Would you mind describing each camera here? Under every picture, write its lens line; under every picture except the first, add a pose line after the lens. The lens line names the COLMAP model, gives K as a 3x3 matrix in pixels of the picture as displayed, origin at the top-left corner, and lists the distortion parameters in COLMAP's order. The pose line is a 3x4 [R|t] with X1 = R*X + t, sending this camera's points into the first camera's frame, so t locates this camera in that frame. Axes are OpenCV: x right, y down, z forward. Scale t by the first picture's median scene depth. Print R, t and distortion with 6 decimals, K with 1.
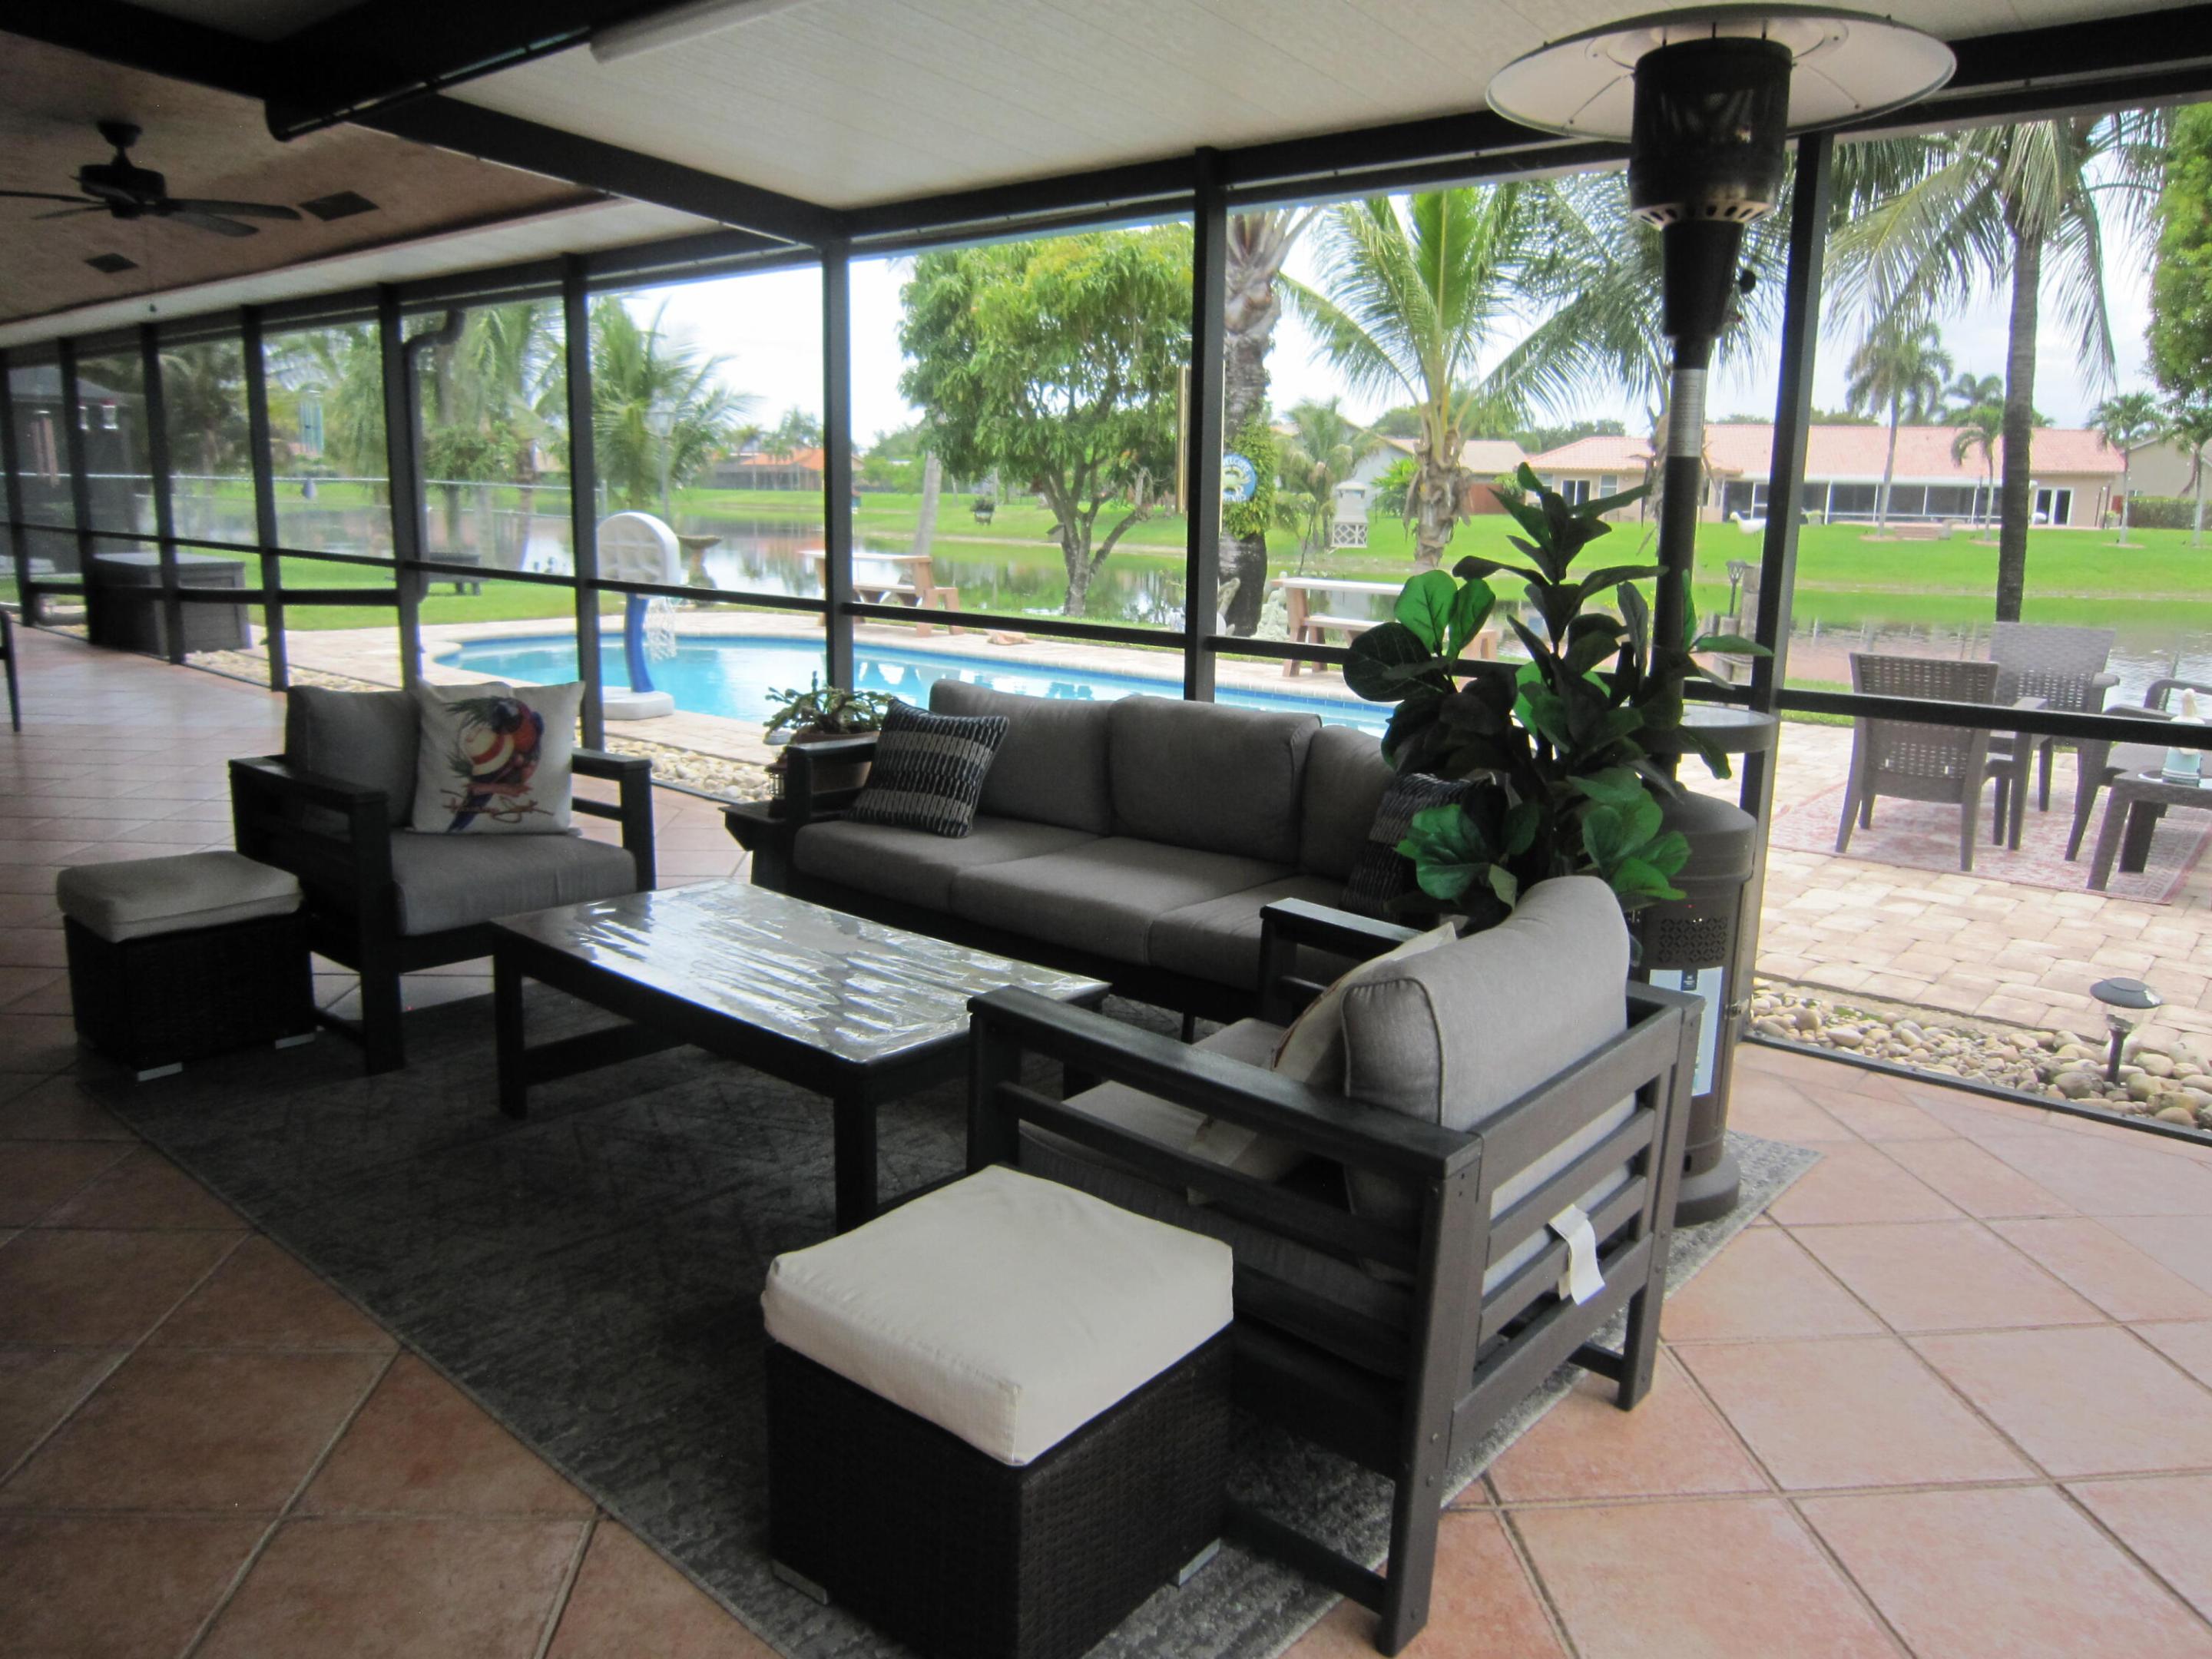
lens RADIAL K [[1587.3, 0, 1106.0], [0, 1587.3, 829.5], [0, 0, 1]] dist [-0.028630, -0.000371]
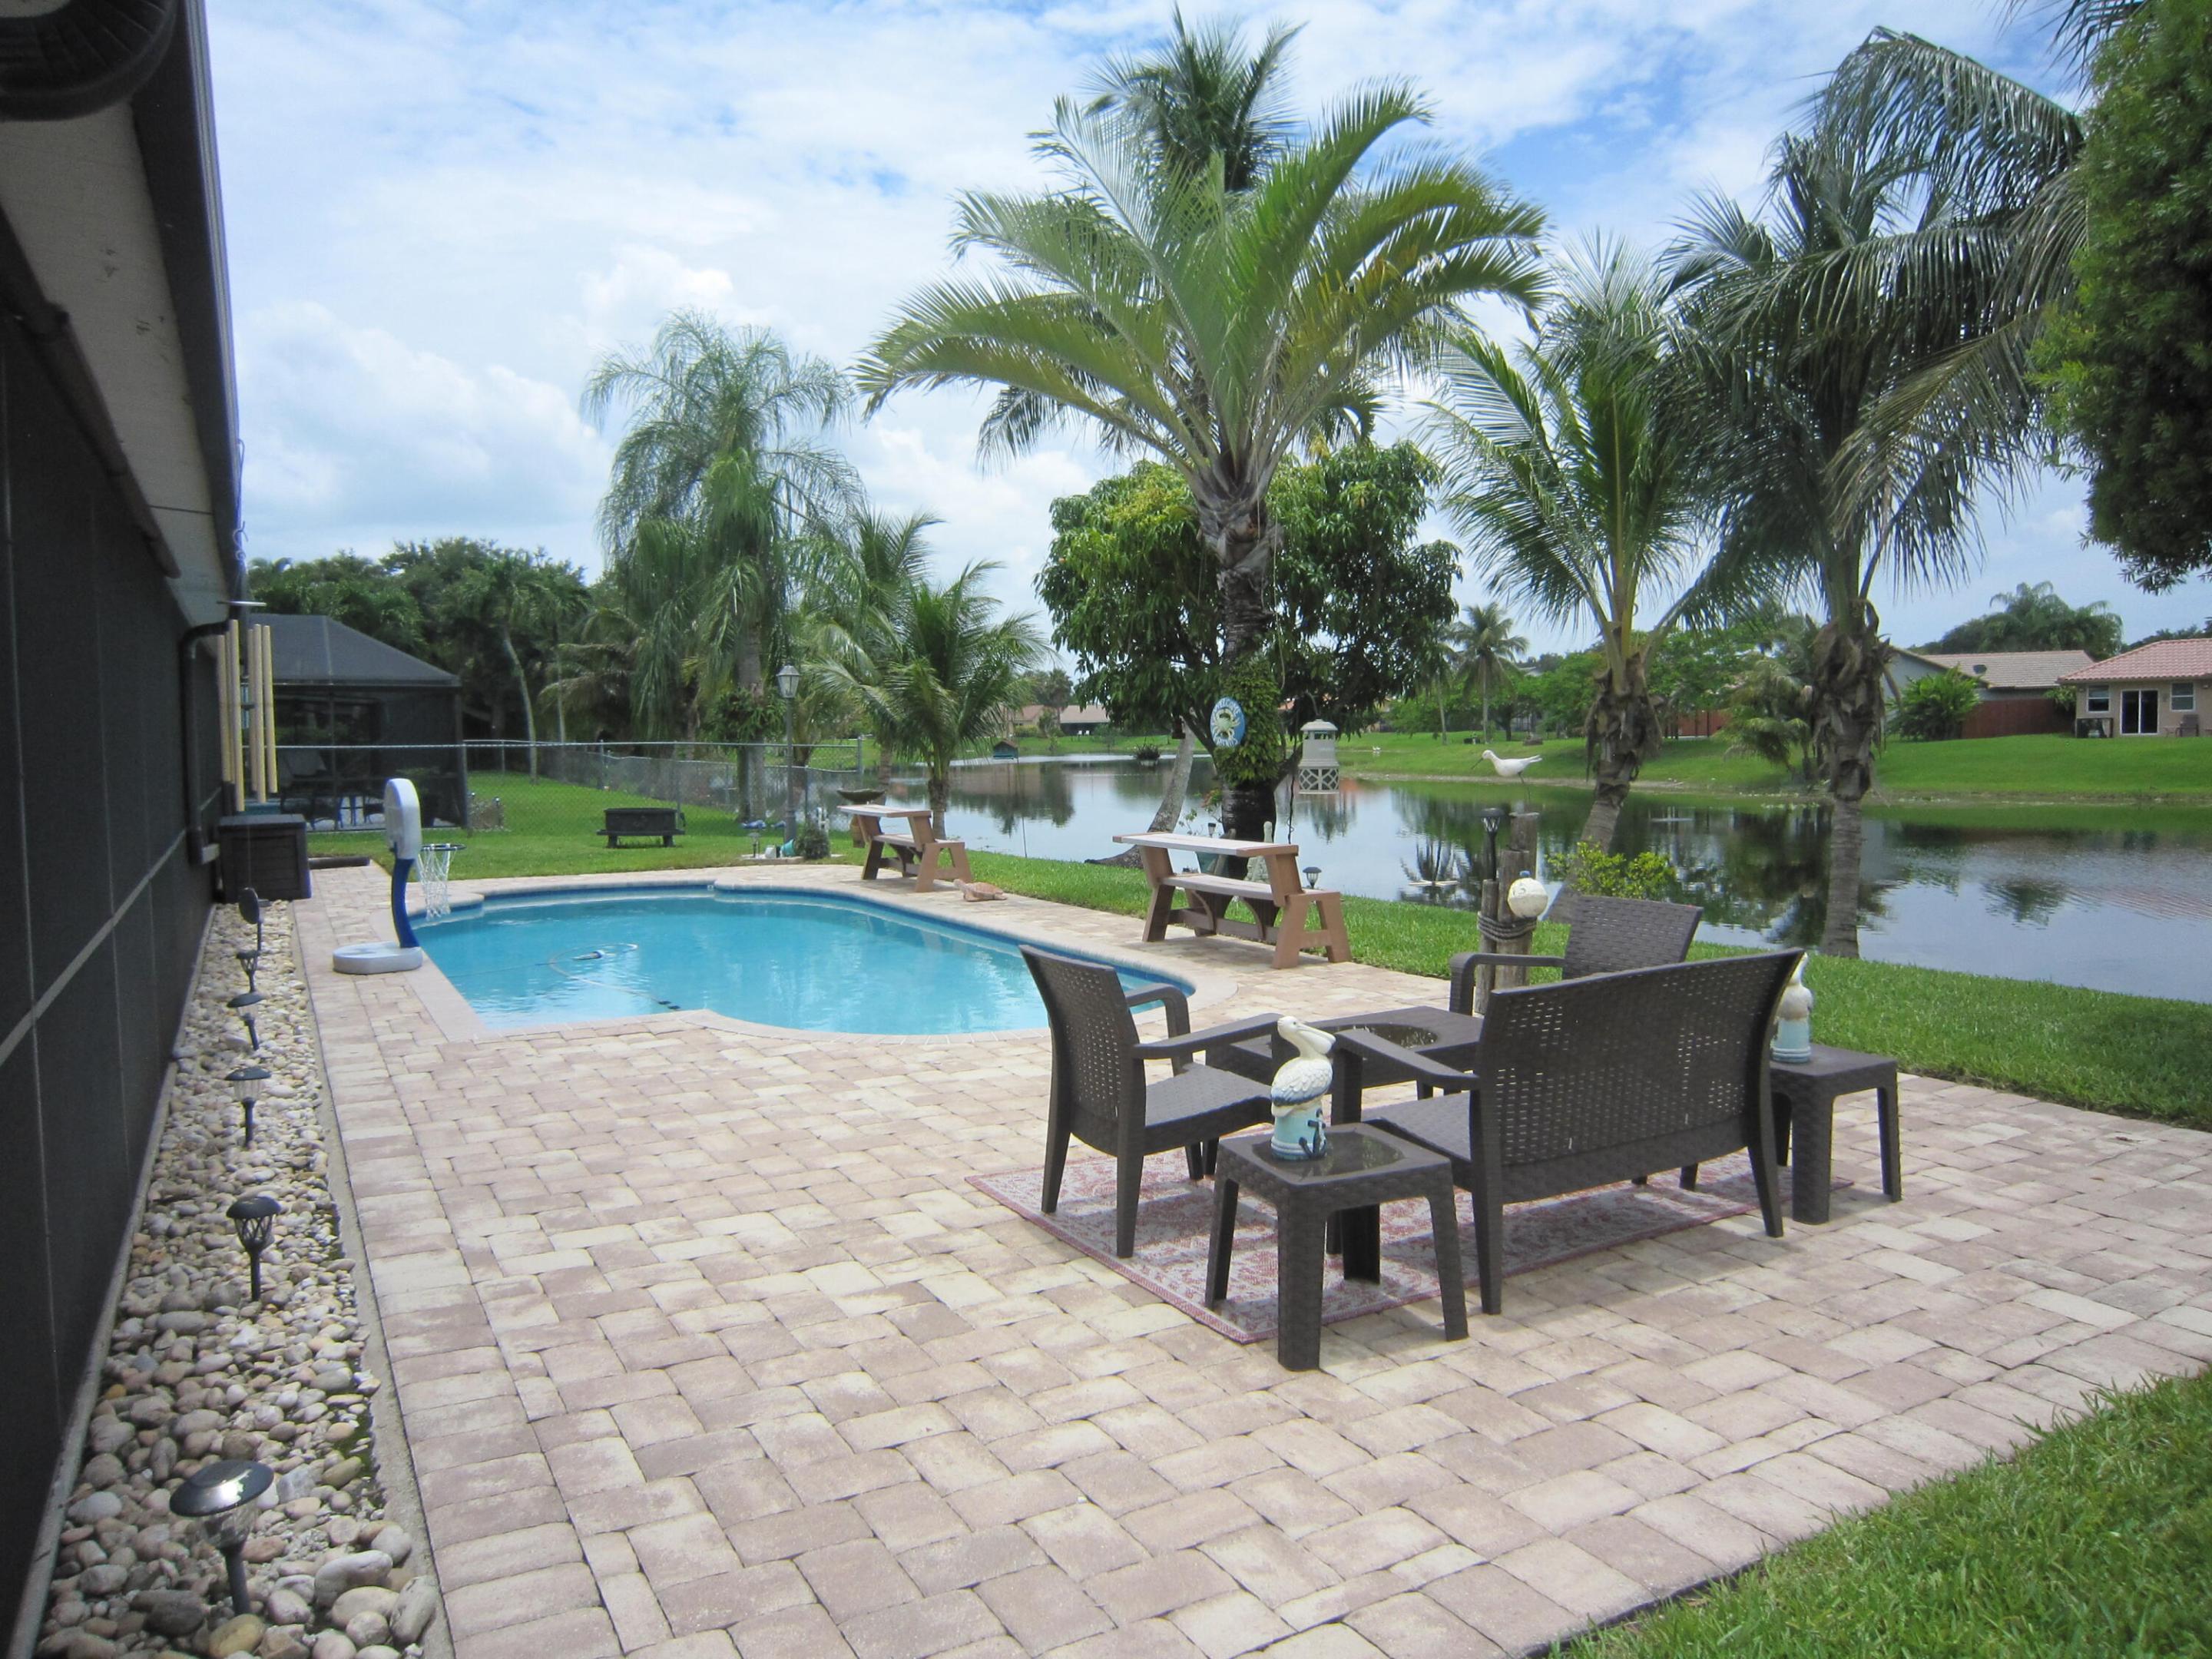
lens RADIAL K [[1587.3, 0, 1106.0], [0, 1587.3, 829.5], [0, 0, 1]] dist [-0.028630, -0.000371]
pose [[0.922517, -0.010376, -0.385817, 0.286221], [-0.046443, 0.989391, -0.137657, -0.022833], [0.383152, 0.144909, 0.912248, 0.109869]]
